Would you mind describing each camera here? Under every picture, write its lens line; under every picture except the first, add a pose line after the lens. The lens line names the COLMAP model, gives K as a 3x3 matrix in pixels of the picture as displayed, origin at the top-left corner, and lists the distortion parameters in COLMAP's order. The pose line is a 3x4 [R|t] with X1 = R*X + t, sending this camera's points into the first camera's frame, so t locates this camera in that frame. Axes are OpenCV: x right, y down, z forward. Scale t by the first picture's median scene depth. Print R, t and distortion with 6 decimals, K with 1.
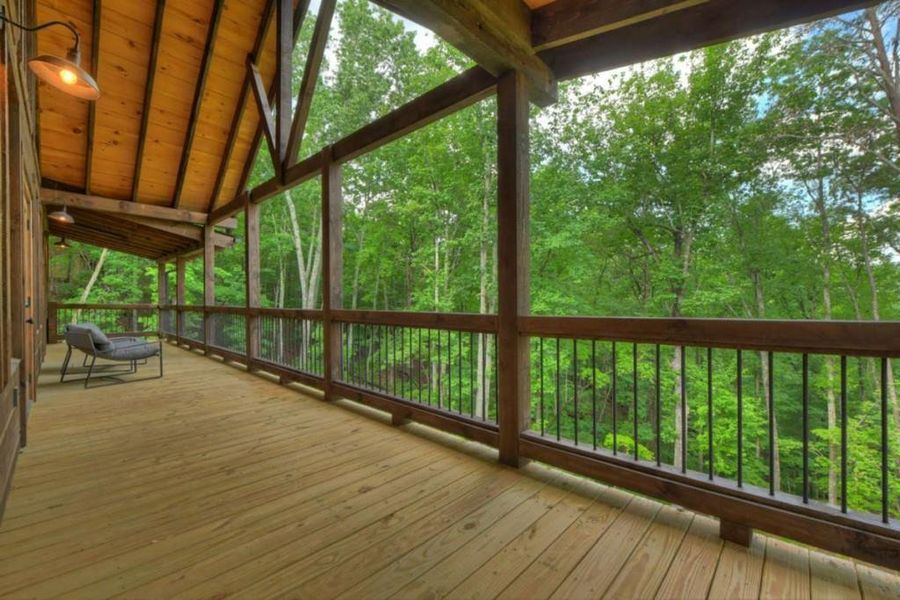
lens RADIAL K [[371.1, 0, 455.7], [0, 371.1, 300.1], [0, 0, 1]] dist [-0.011674, -0.000763]
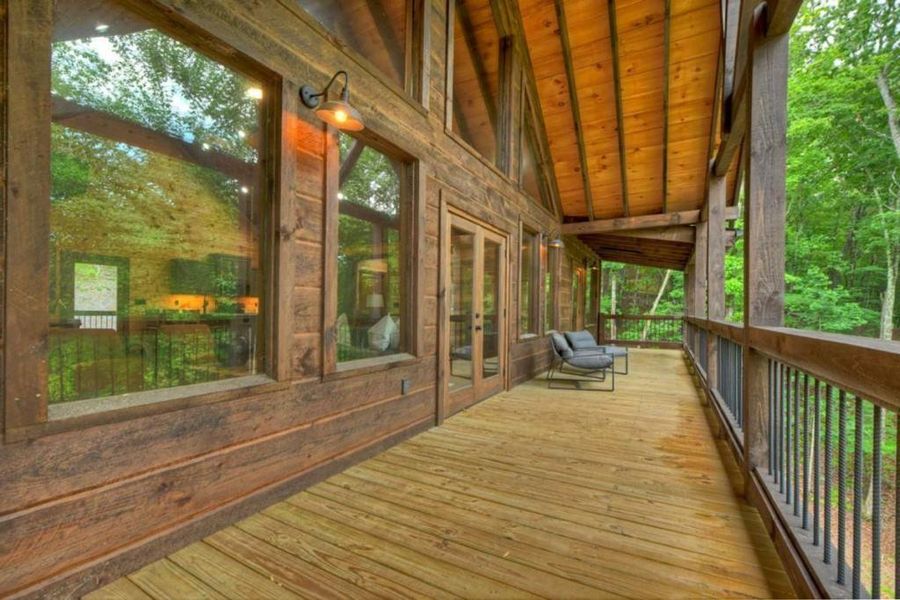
lens RADIAL K [[371.1, 0, 450.3], [0, 371.1, 314.7], [0, 0, 1]] dist [-0.011674, -0.000763]
pose [[0.220187, -0.000616, -0.975458, 0.038338], [0.009827, 0.999950, 0.001587, 0.002613], [0.975408, -0.009935, 0.220182, 0.290911]]
